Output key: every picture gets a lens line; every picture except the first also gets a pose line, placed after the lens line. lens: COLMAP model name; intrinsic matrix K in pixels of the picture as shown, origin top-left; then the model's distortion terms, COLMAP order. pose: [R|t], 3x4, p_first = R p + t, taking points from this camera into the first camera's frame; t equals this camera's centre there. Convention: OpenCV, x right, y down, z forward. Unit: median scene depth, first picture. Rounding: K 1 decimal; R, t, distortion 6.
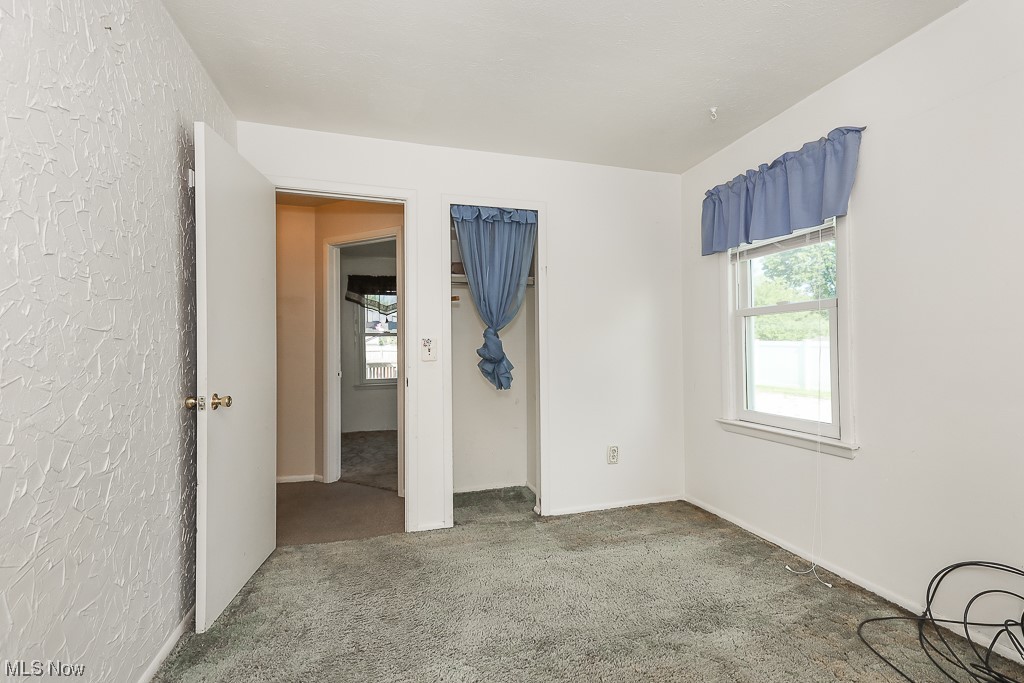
lens RADIAL K [[460.5, 0, 512.7], [0, 460.5, 340.1], [0, 0, 1]] dist [0.023459, -0.000043]
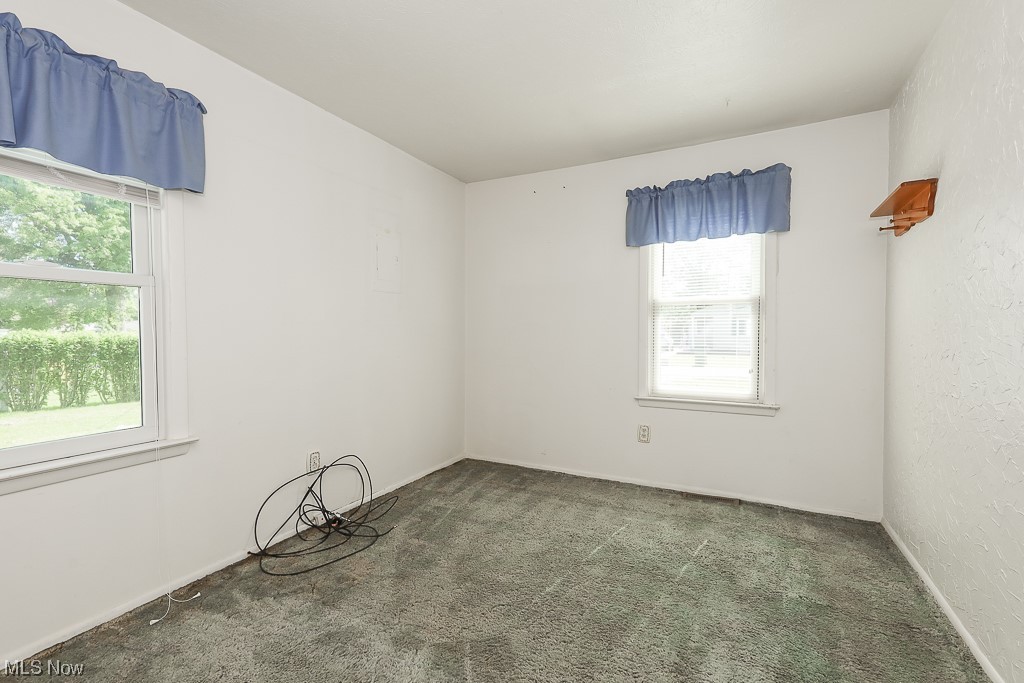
lens RADIAL K [[460.5, 0, 513.0], [0, 460.5, 340.7], [0, 0, 1]] dist [0.023459, -0.000043]
pose [[-0.715793, -0.001536, 0.698311, -0.503936], [0.004724, 0.999964, 0.007043, 0.034681], [-0.698296, 0.008340, -0.715760, 1.556395]]
